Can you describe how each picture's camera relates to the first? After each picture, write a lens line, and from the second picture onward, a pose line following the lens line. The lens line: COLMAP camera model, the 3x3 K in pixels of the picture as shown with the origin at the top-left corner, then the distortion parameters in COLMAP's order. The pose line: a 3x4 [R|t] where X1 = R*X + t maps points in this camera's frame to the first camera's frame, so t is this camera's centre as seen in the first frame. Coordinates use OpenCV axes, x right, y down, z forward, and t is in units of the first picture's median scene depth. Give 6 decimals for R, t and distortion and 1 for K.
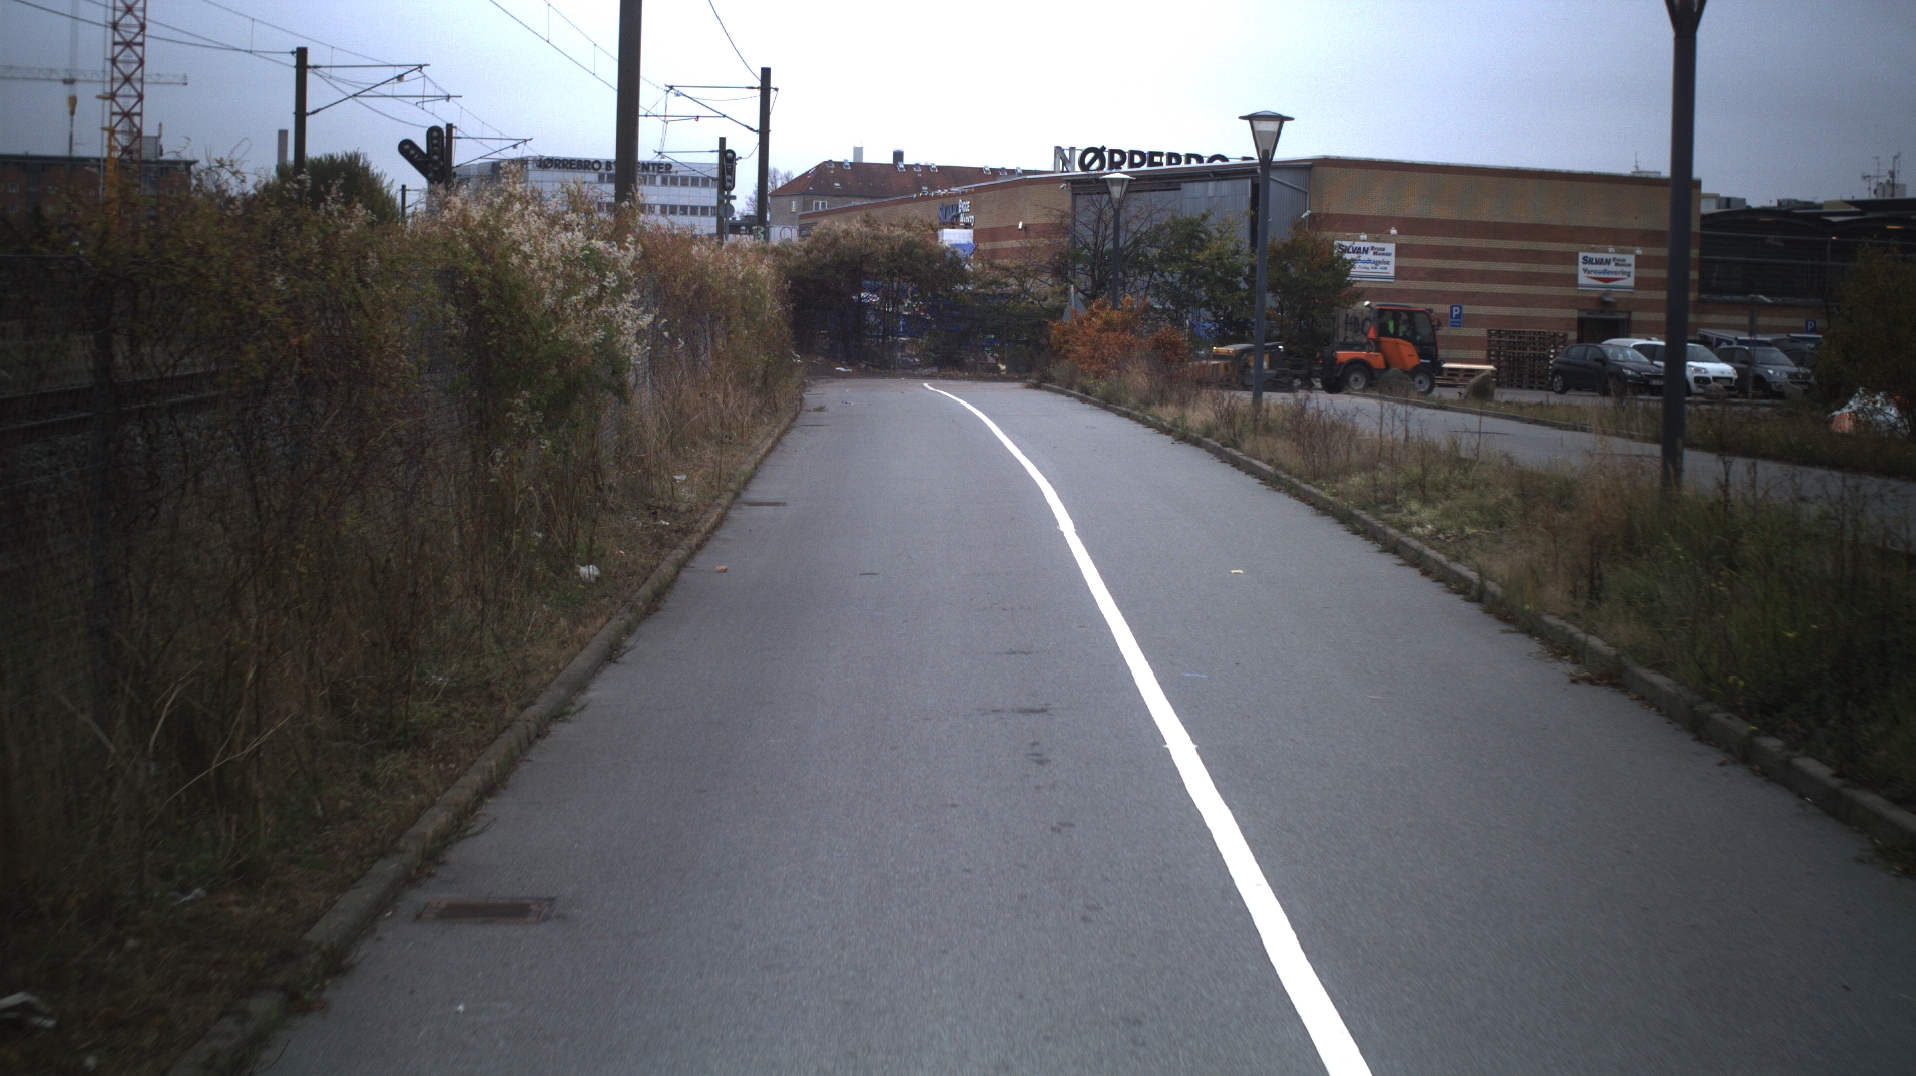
lens RADIAL K [[3382.9, 0, 958.0], [0, 3382.9, 538.0], [0, 0, 1]] dist [-0.299930, 0.191450]
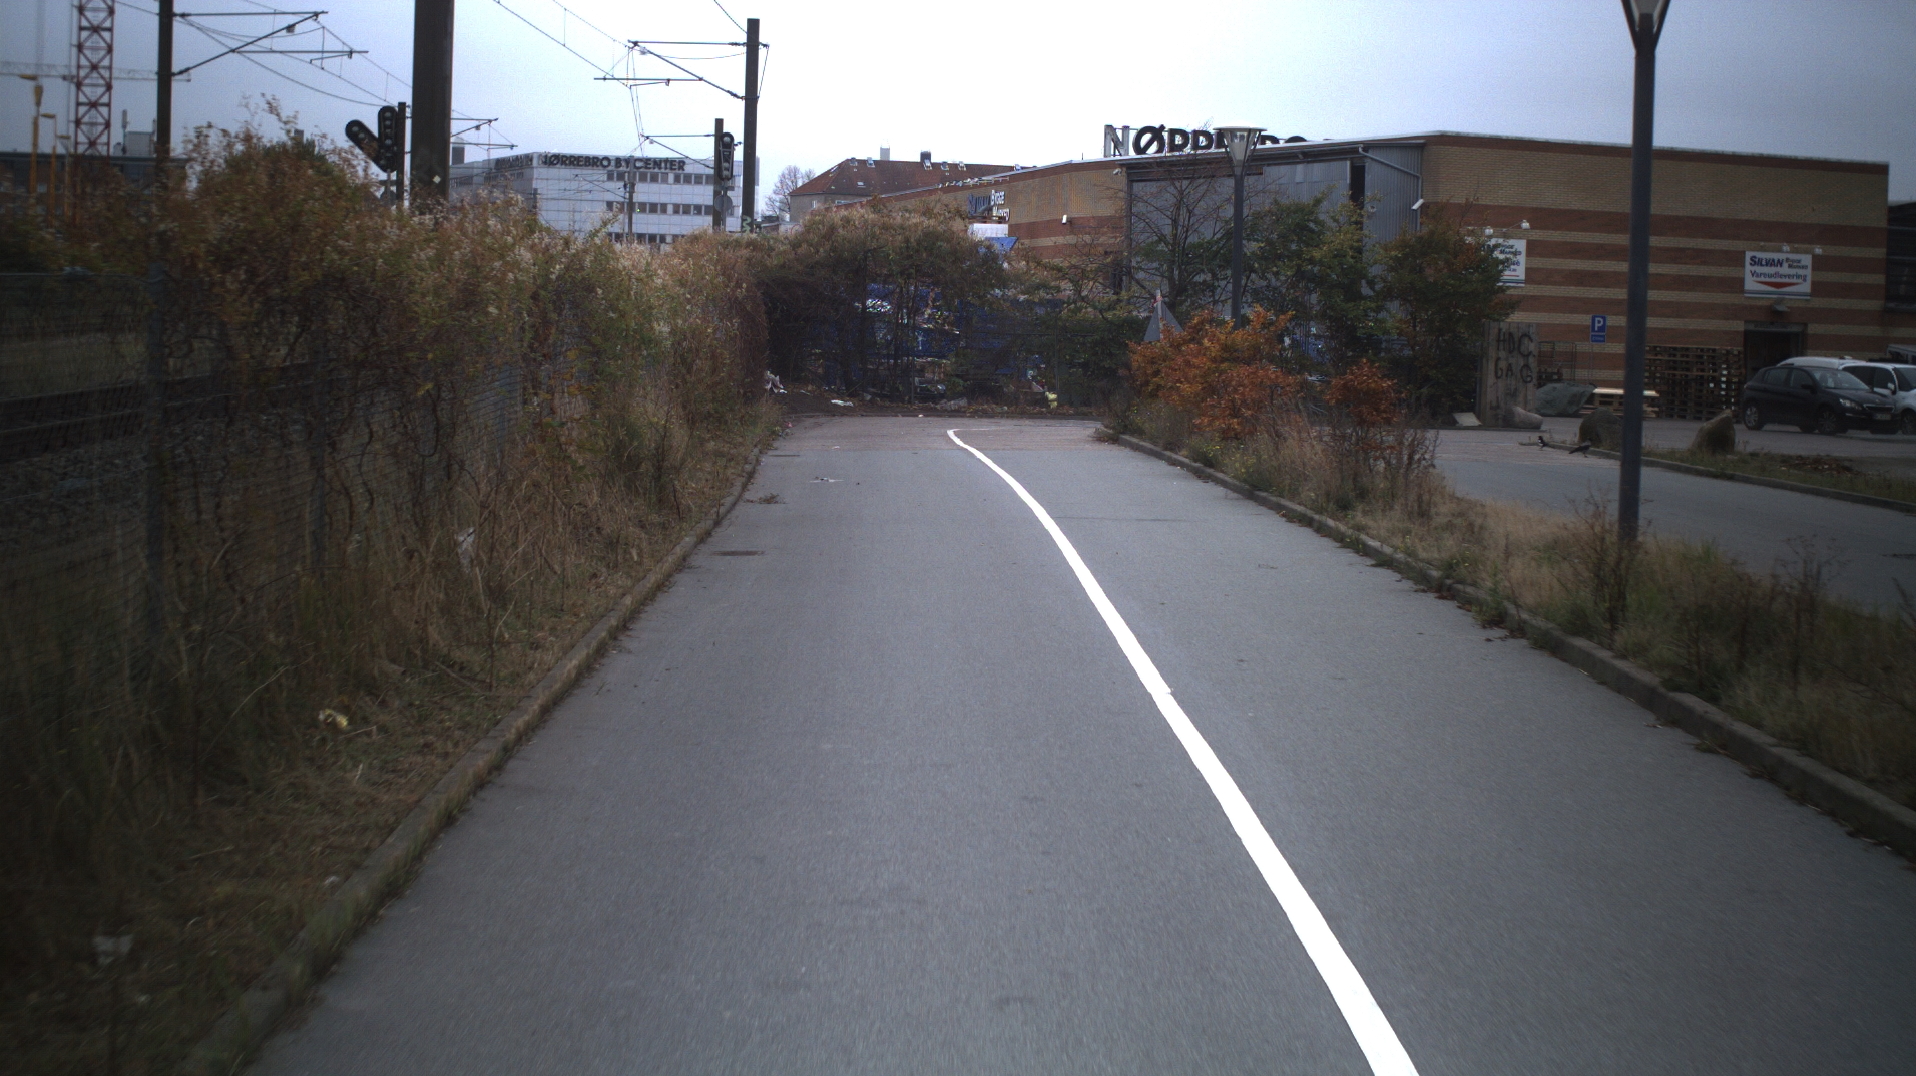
lens RADIAL K [[3382.9, 0, 958.0], [0, 3382.9, 538.0], [0, 0, 1]] dist [-0.299930, 0.191450]
pose [[0.999965, 0.001521, -0.008186, -0.001366], [-0.001530, 0.999998, -0.001122, -0.013876], [0.008184, 0.001135, 0.999966, 0.183135]]
